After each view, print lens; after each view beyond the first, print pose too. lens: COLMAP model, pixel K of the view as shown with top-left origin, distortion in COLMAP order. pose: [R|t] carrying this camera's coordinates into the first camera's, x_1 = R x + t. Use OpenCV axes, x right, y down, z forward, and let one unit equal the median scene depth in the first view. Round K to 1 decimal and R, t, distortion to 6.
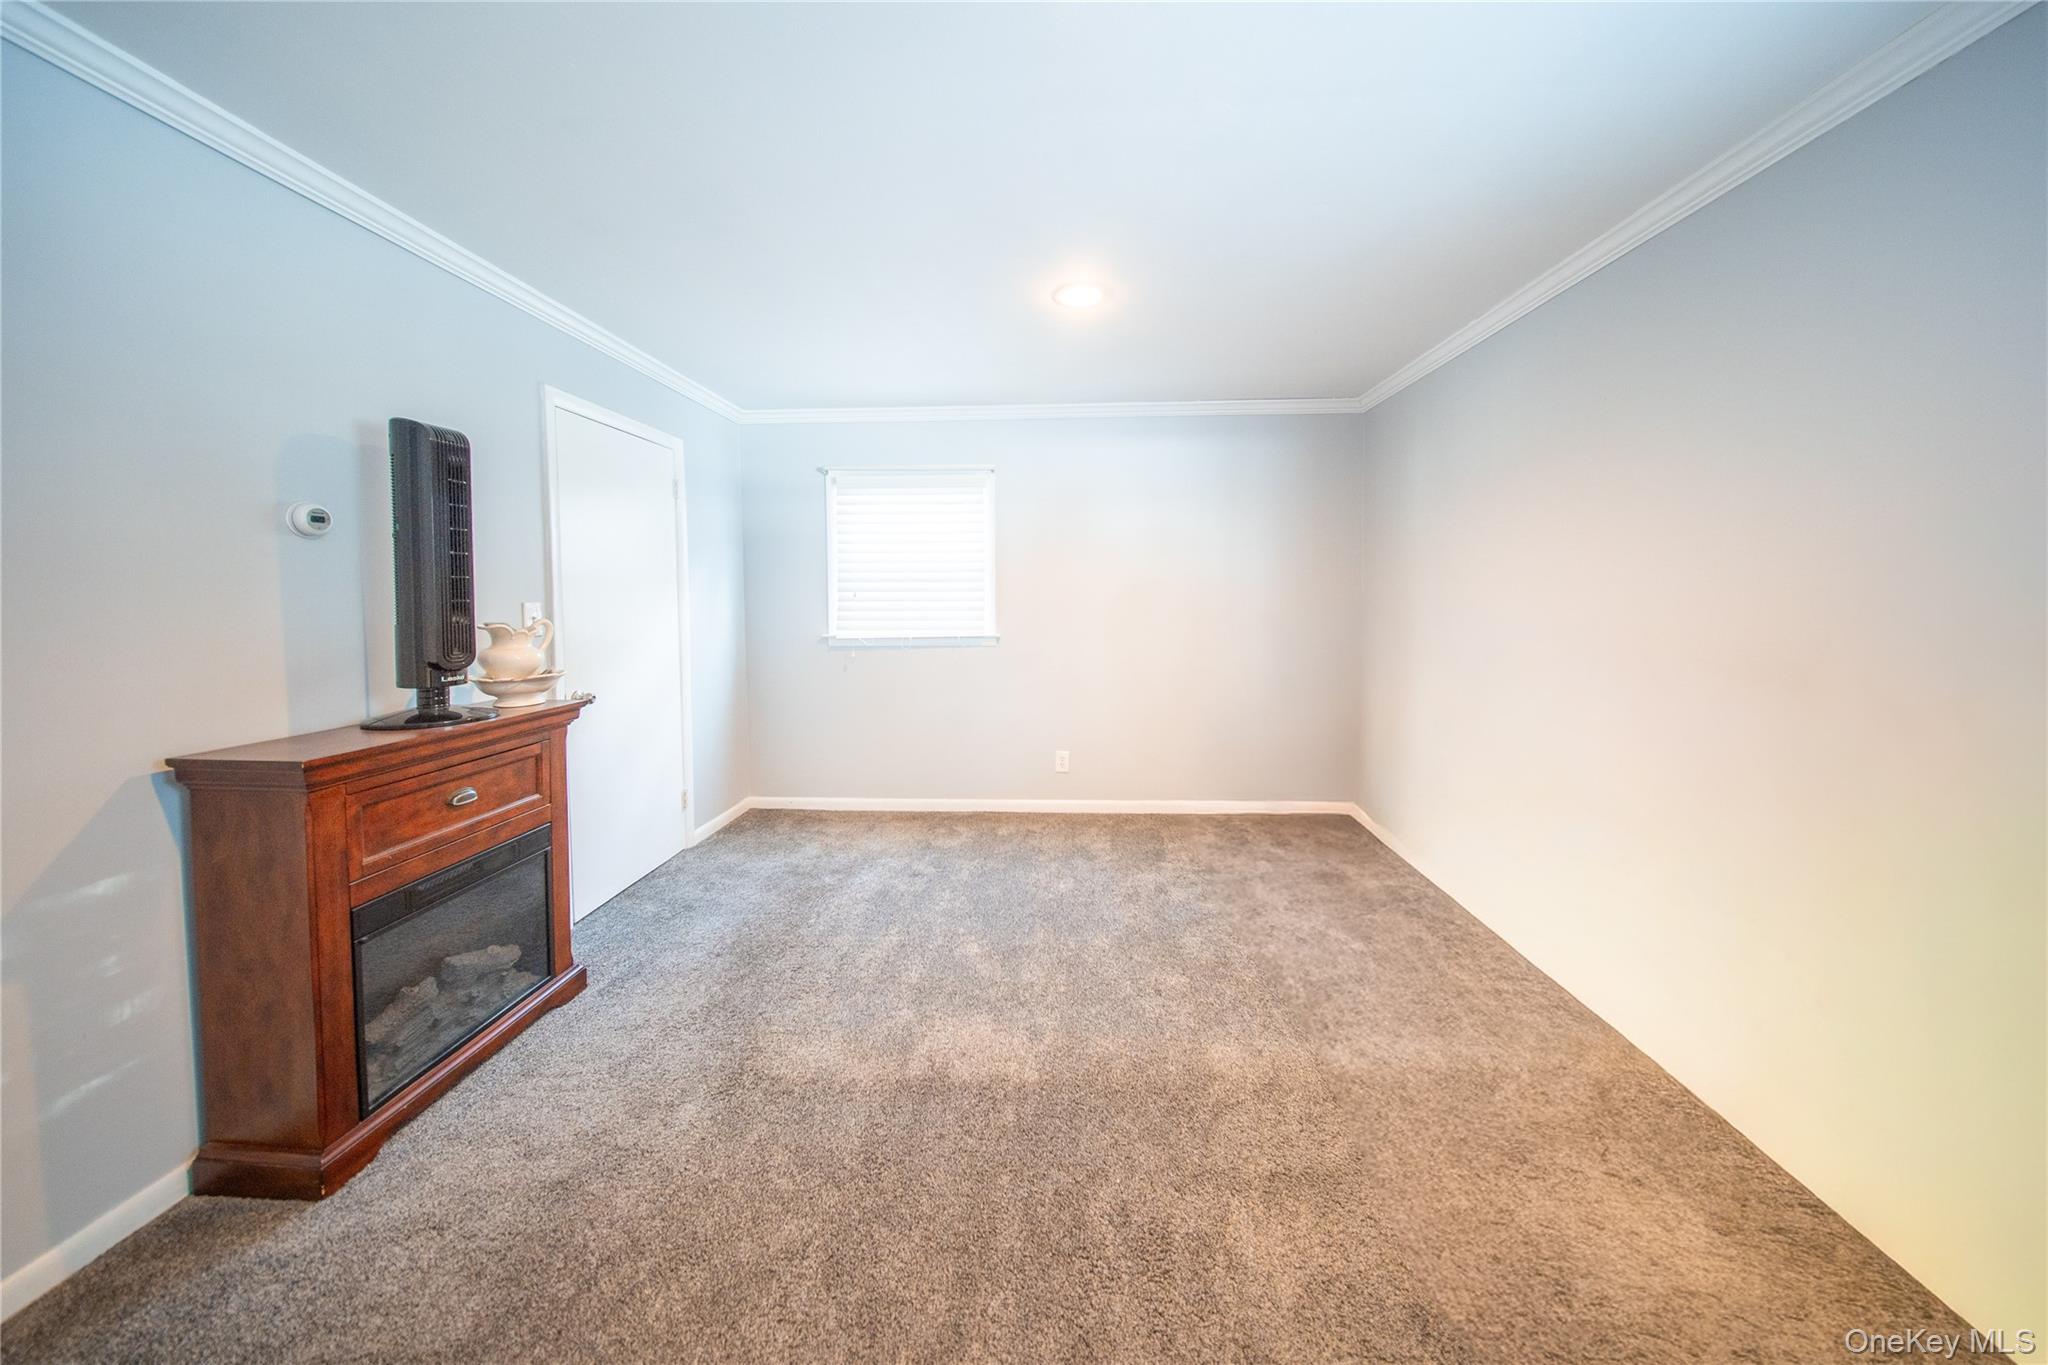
lens RADIAL K [[687.5, 0, 1024.1], [0, 687.5, 644.1], [0, 0, 1]] dist [-0.000160, -0.000003]
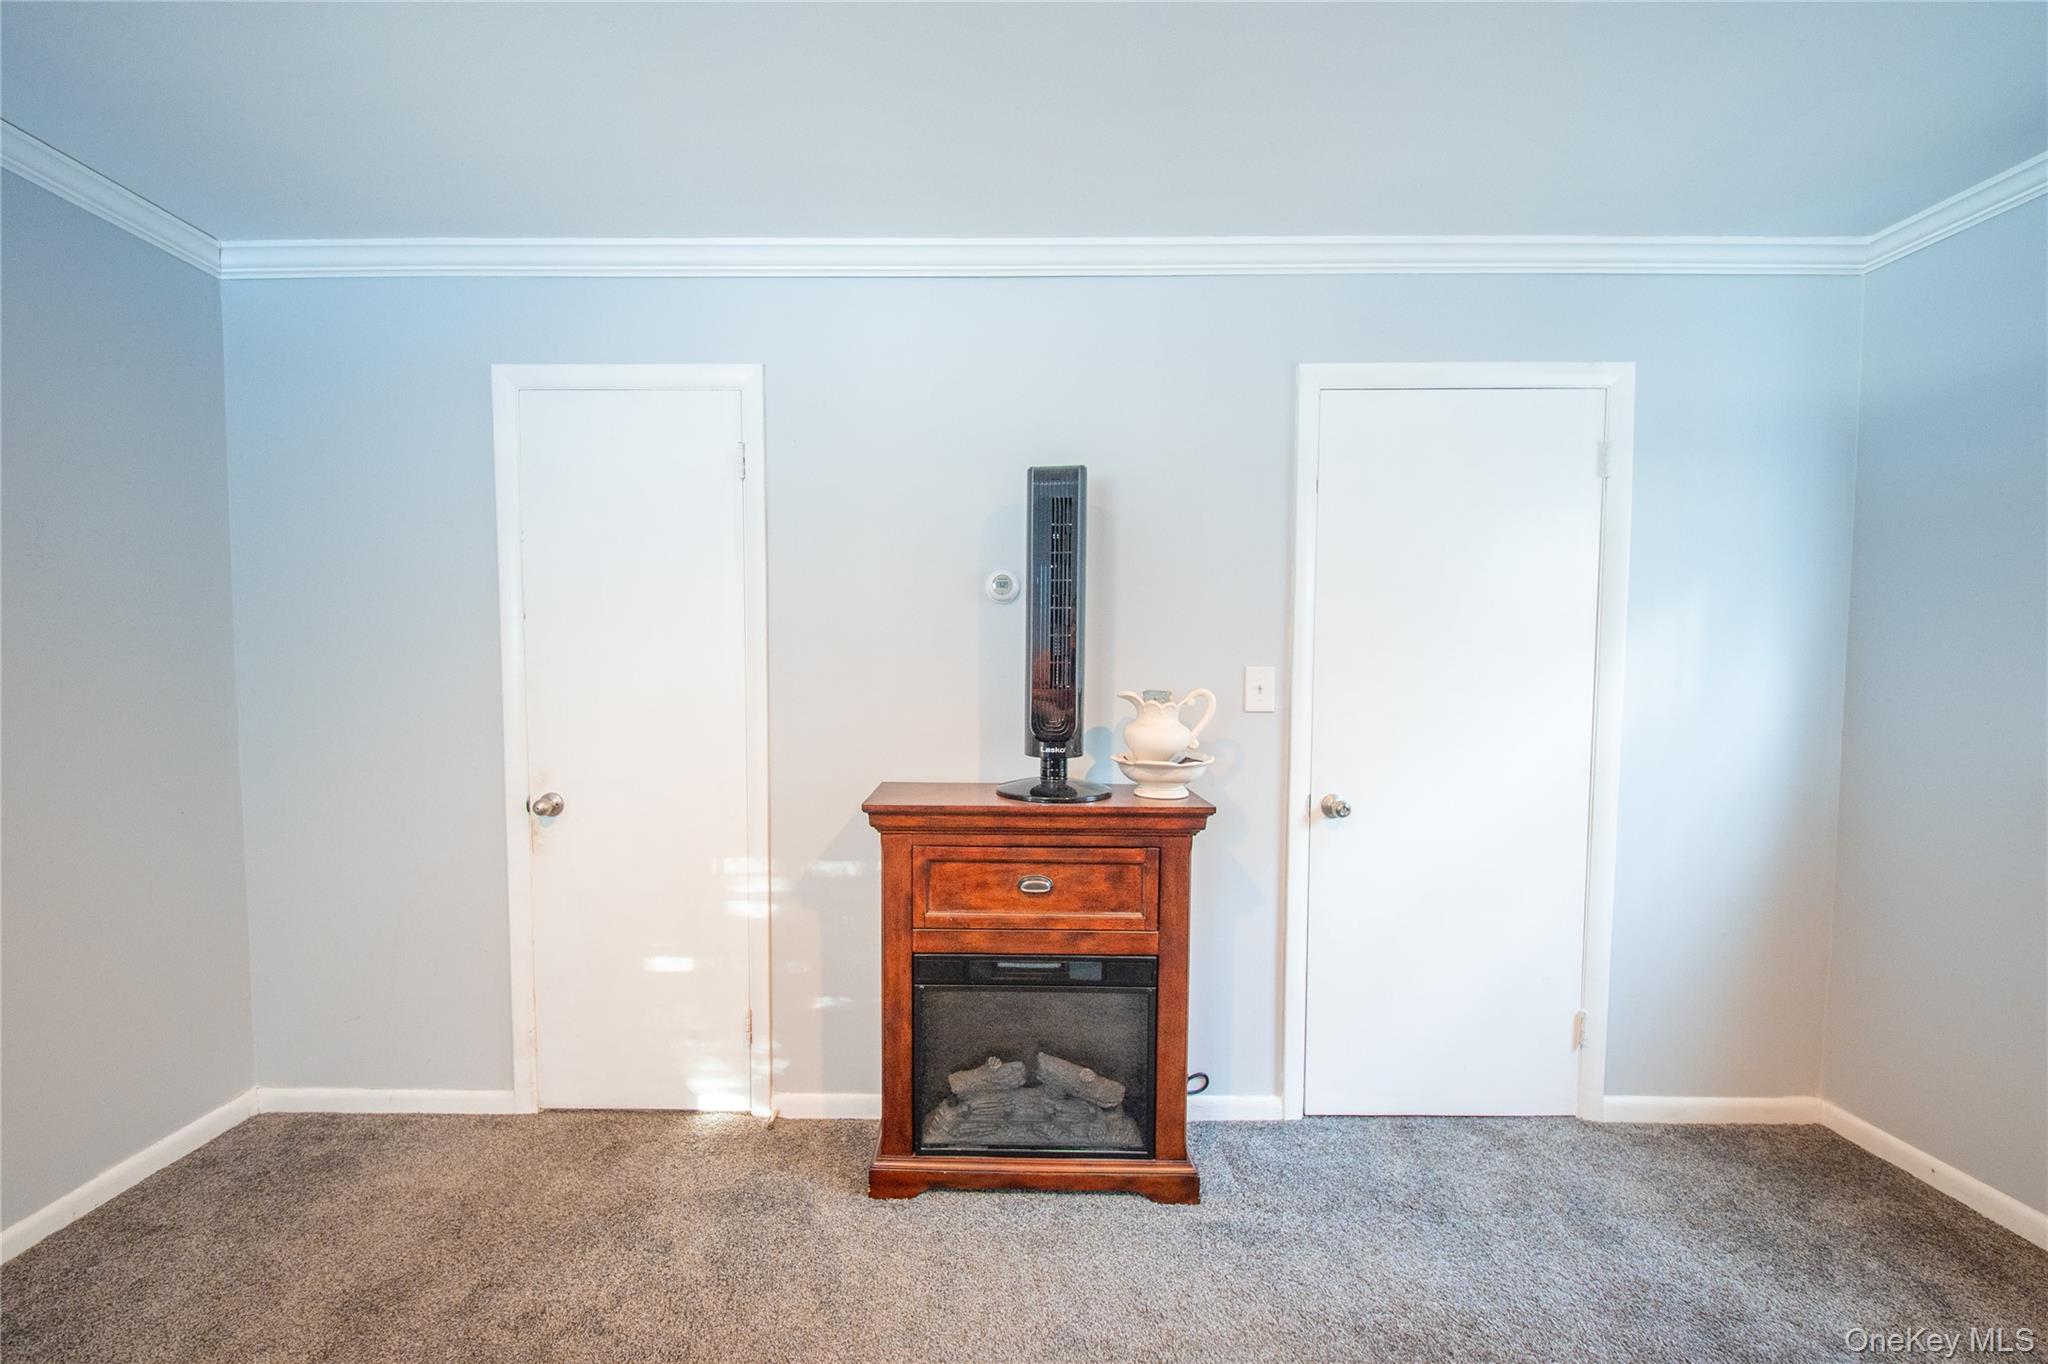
lens RADIAL K [[753.2, 0, 977.4], [0, 753.2, 704.7], [0, 0, 1]] dist [0.001274, -0.000057]
pose [[0.039409, 0.055696, -0.997670, 0.132432], [-0.072426, 0.995978, 0.052741, -0.052437], [0.996595, 0.070178, 0.043284, 0.839135]]
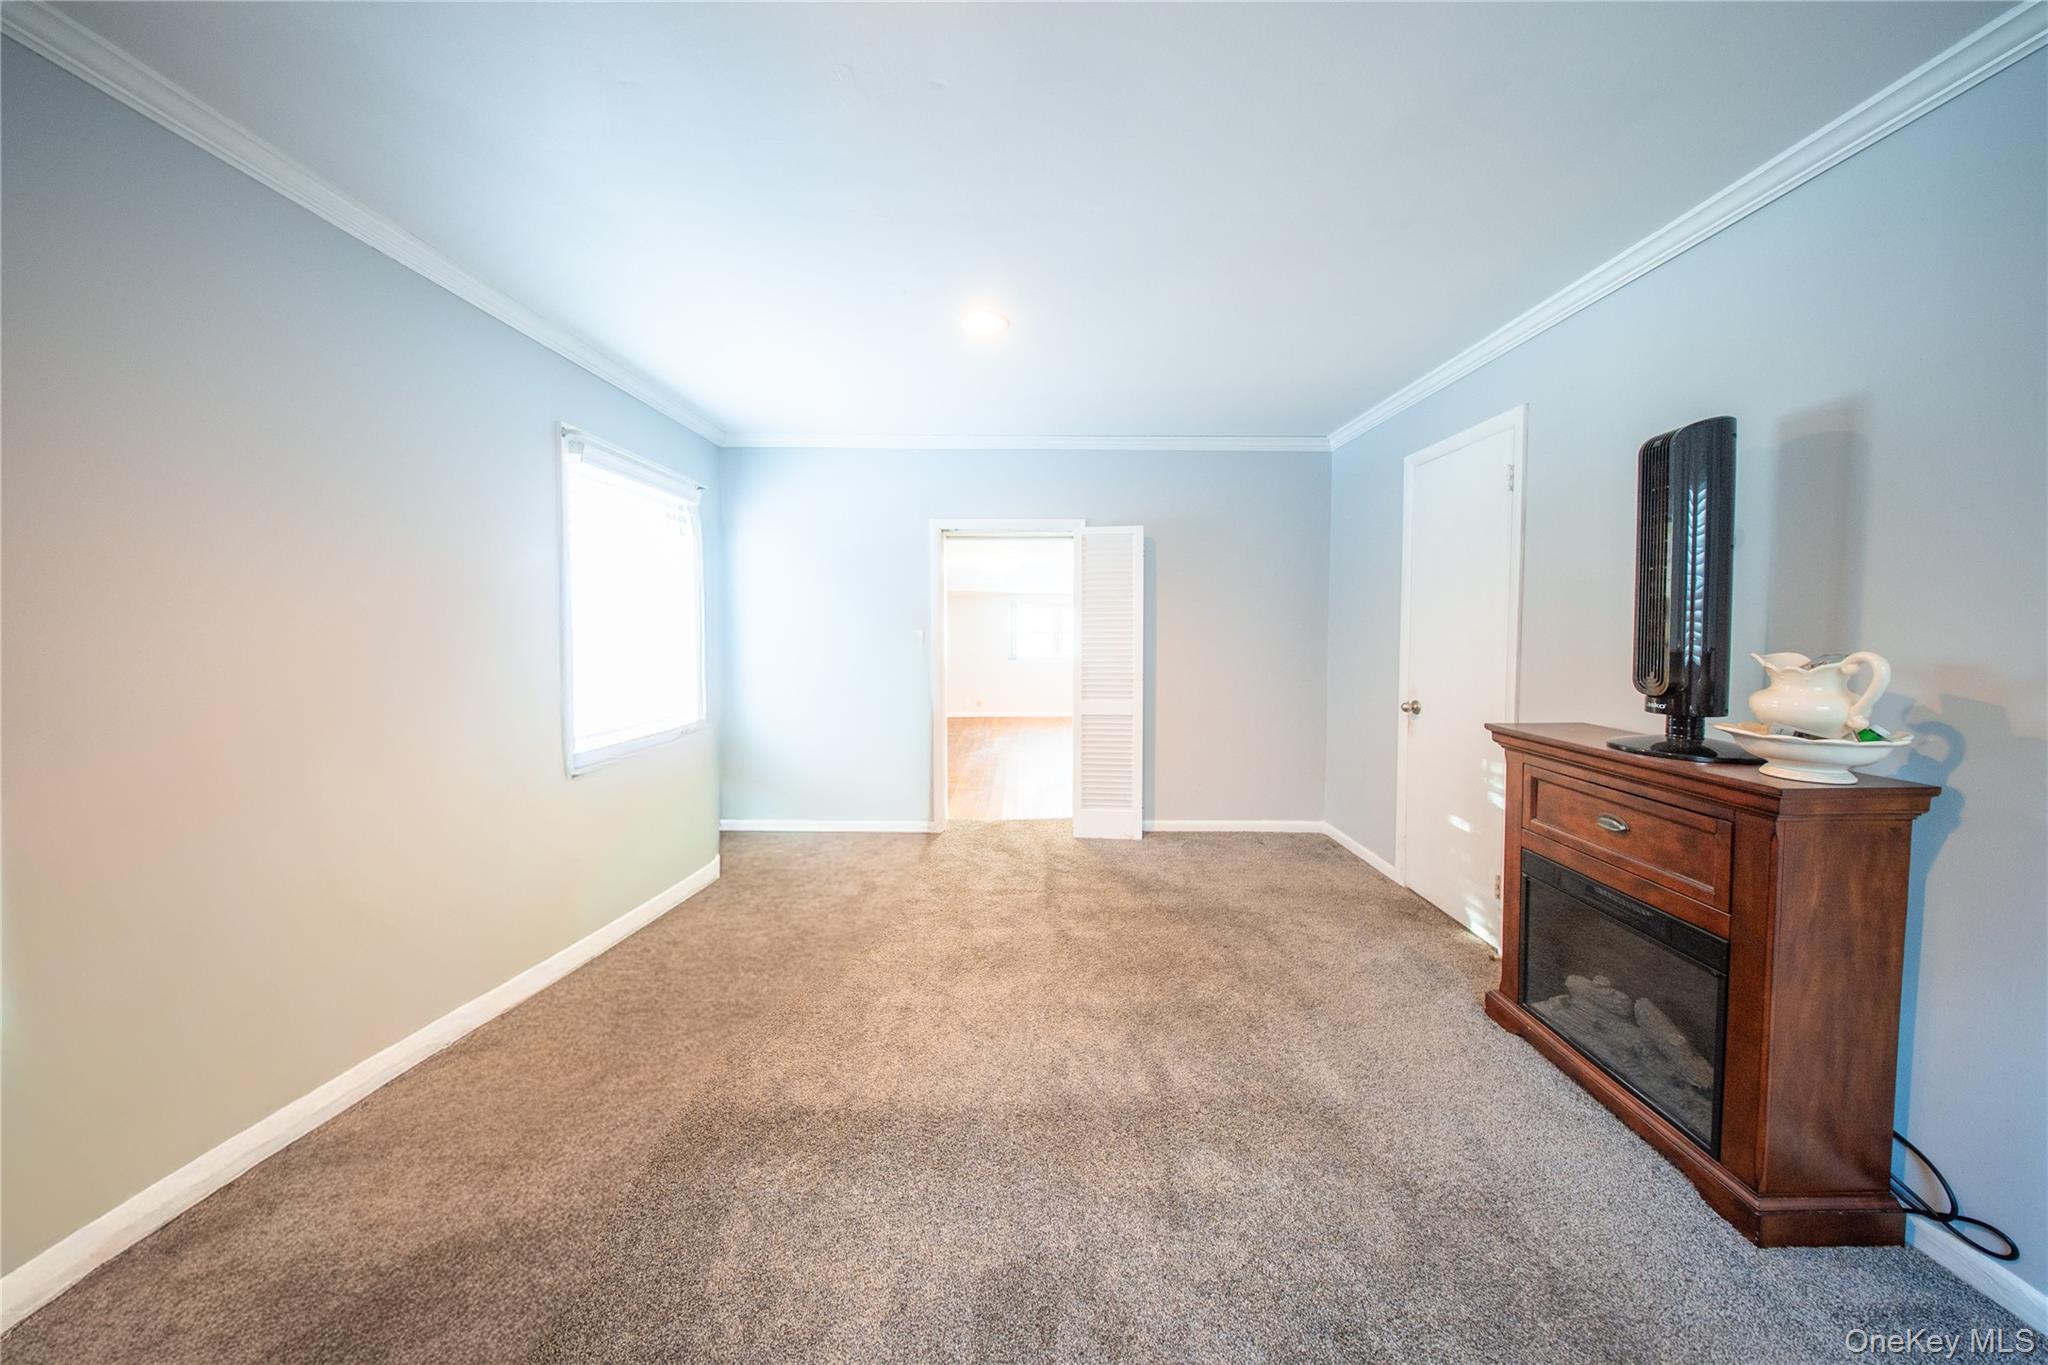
lens RADIAL K [[606.1, 0, 1028.3], [0, 606.1, 668.5], [0, 0, 1]] dist [-0.000262, -0.000054]
pose [[-0.998306, 0.007023, -0.057762, 0.057804], [-0.001190, 0.990016, 0.140949, -0.111437], [0.058175, 0.140778, -0.988330, 1.714620]]
